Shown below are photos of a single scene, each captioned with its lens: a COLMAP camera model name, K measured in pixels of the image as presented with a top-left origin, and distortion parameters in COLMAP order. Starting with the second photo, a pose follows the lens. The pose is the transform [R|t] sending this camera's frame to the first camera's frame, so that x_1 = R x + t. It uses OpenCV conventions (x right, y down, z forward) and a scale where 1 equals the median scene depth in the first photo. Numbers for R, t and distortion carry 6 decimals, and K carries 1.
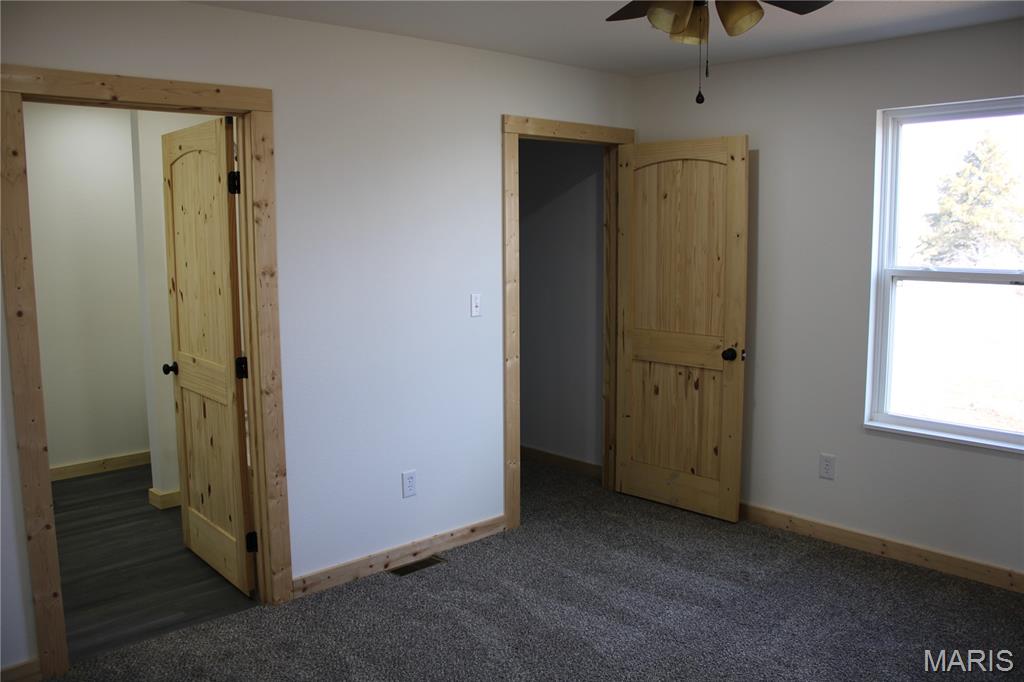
lens RADIAL K [[853.3, 0, 517.8], [0, 853.3, 341.8], [0, 0, 1]] dist [-0.161297, 0.128448]
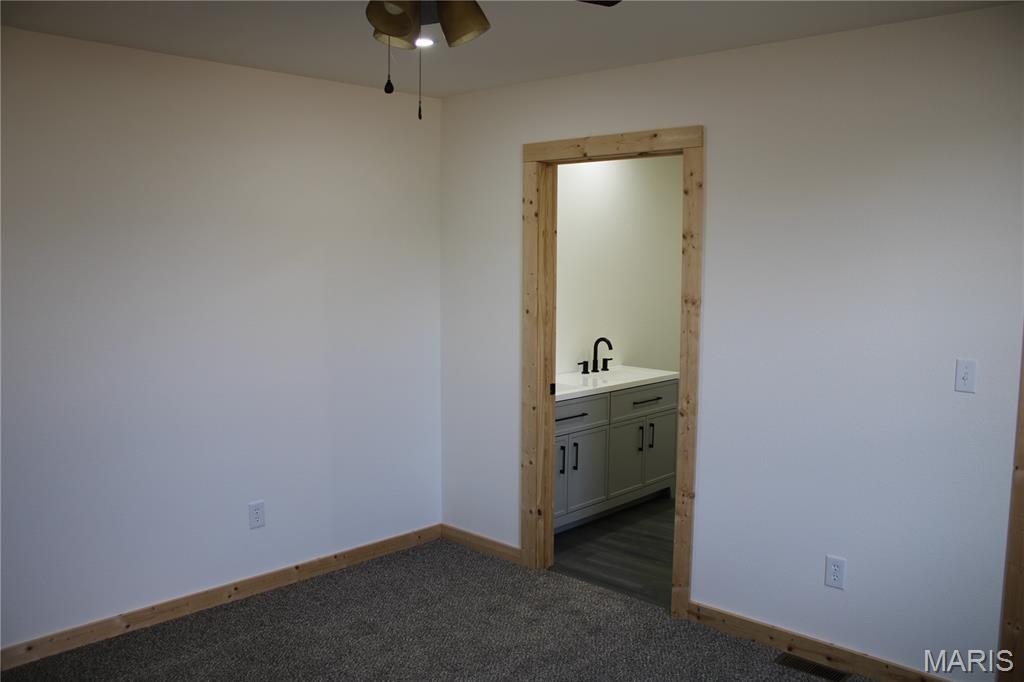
lens RADIAL K [[853.3, 0, 517.8], [0, 853.3, 341.8], [0, 0, 1]] dist [-0.161297, 0.128448]
pose [[0.061589, 0.109690, -0.992056, 0.742737], [-0.141439, 0.984872, 0.100115, -0.107040], [0.988029, 0.134149, 0.076171, 0.714309]]
